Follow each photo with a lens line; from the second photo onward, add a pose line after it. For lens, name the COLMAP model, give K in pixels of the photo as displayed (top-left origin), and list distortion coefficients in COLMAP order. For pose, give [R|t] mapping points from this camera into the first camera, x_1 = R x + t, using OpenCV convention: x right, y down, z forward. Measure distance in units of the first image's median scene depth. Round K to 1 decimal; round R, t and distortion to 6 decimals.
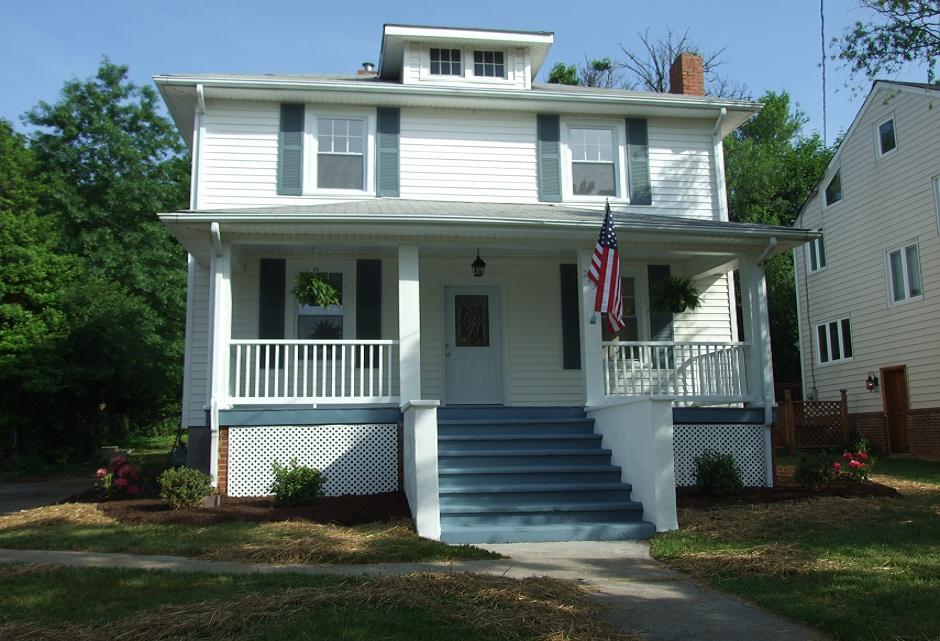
lens RADIAL K [[867.2, 0, 470.0], [0, 867.2, 320.5], [0, 0, 1]] dist [-0.036396, -0.000489]
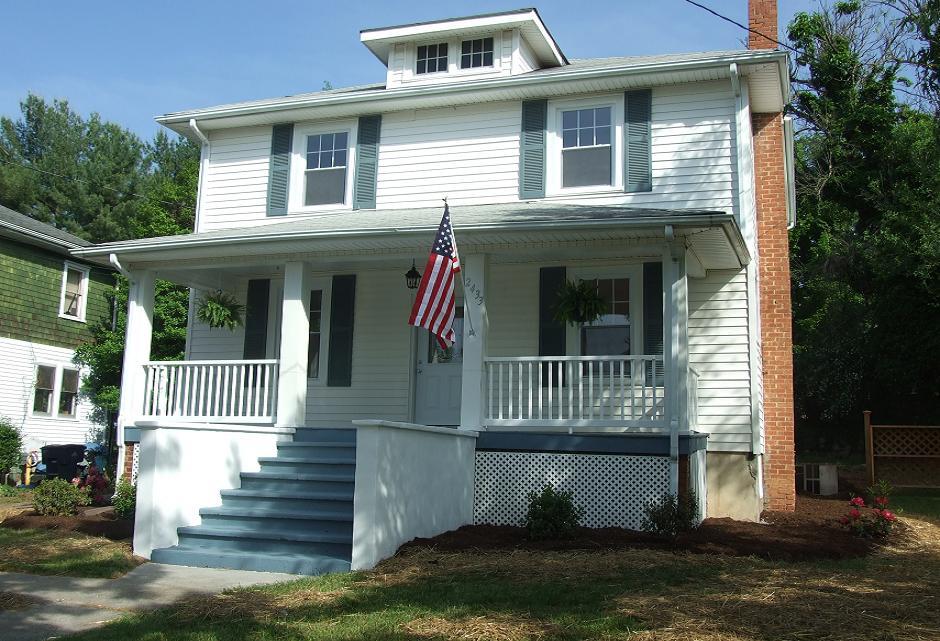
lens RADIAL K [[997.7, 0, 470.0], [0, 997.7, 299.9], [0, 0, 1]] dist [-0.057580, 0.000572]
pose [[0.892370, -0.041932, -0.449353, 0.494913], [0.027547, 0.998879, -0.038507, 0.003665], [0.450464, 0.021984, 0.892524, 0.067377]]
